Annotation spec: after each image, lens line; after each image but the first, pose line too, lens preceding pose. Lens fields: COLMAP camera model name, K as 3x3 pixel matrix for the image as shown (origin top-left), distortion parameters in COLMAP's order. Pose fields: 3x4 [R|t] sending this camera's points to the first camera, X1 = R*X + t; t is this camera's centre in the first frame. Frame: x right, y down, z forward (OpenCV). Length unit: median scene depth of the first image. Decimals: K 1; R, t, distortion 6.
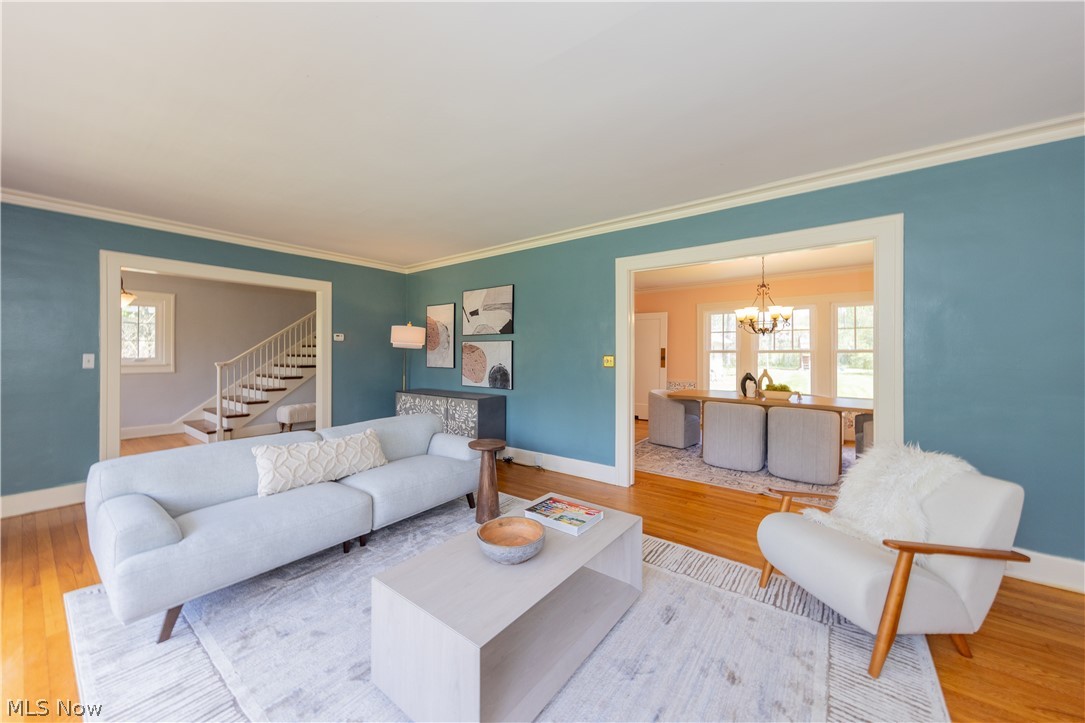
lens RADIAL K [[393.0, 0, 532.8], [0, 393.0, 356.2], [0, 0, 1]] dist [0.007587, -0.001070]
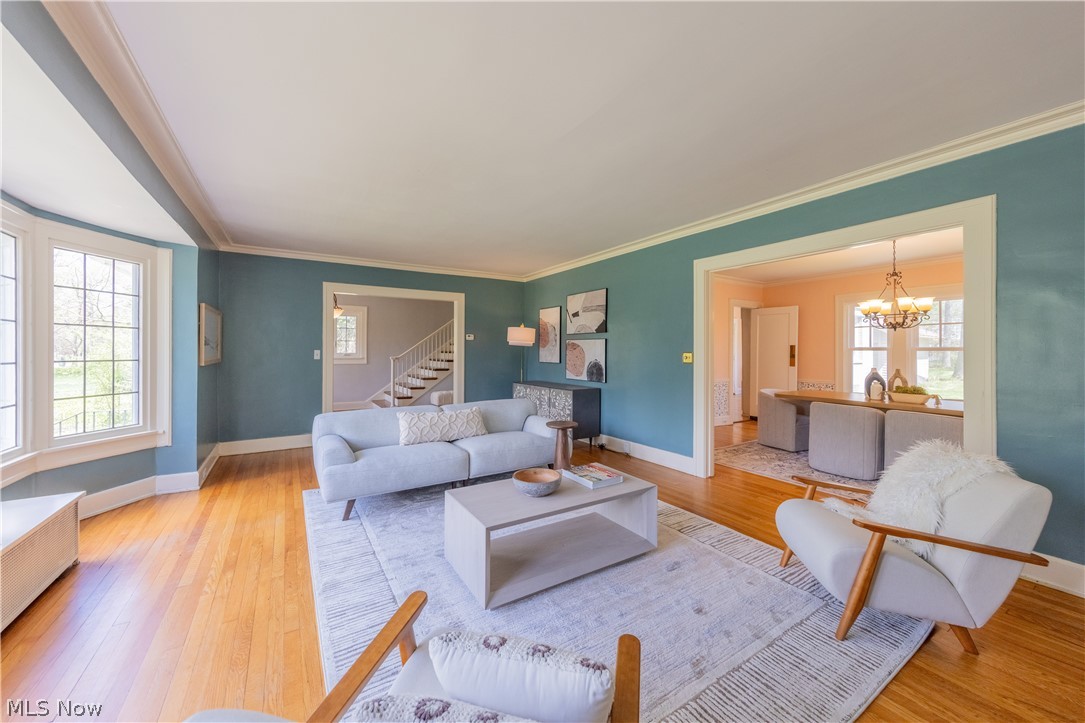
lens RADIAL K [[393.0, 0, 540.0], [0, 393.0, 353.6], [0, 0, 1]] dist [0.007587, -0.001070]
pose [[0.943156, 0.004151, -0.332324, 0.240460], [-0.004471, 0.999990, -0.000197, 0.005596], [0.332319, 0.001672, 0.943165, -0.183216]]
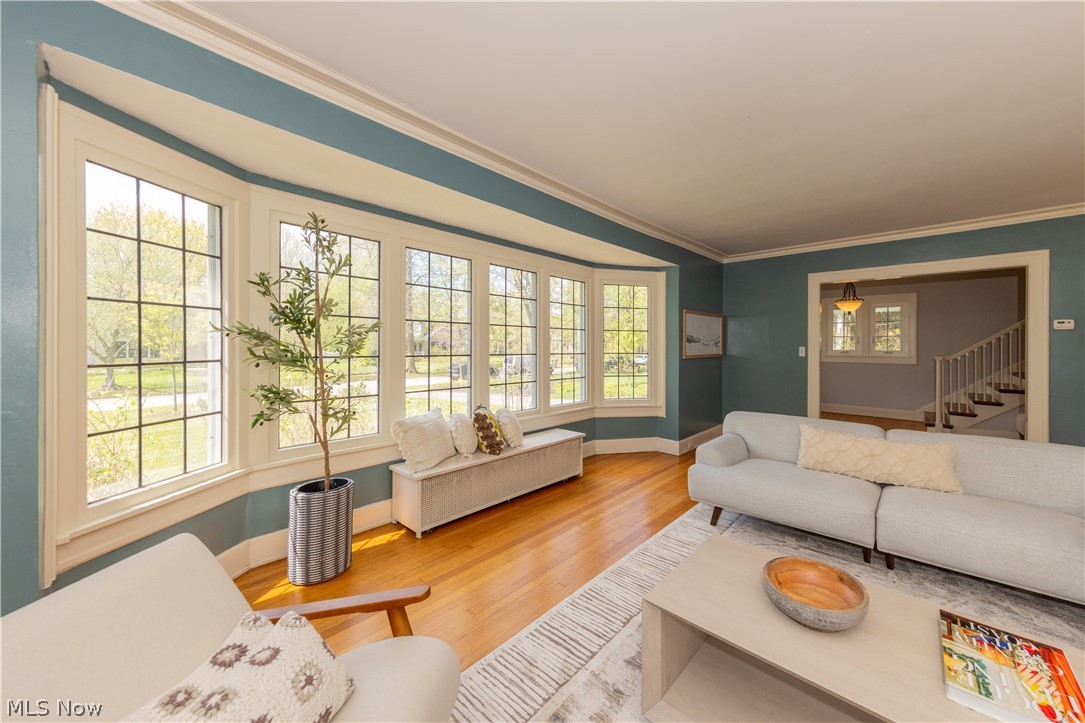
lens RADIAL K [[394.8, 0, 611.2], [0, 394.8, 349.4], [0, 0, 1]] dist [0.002358, 0.000065]
pose [[0.004673, 0.007895, -0.999958, 0.392712], [-0.012291, 0.999894, 0.007837, 0.002446], [0.999914, 0.012254, 0.004769, 0.349389]]
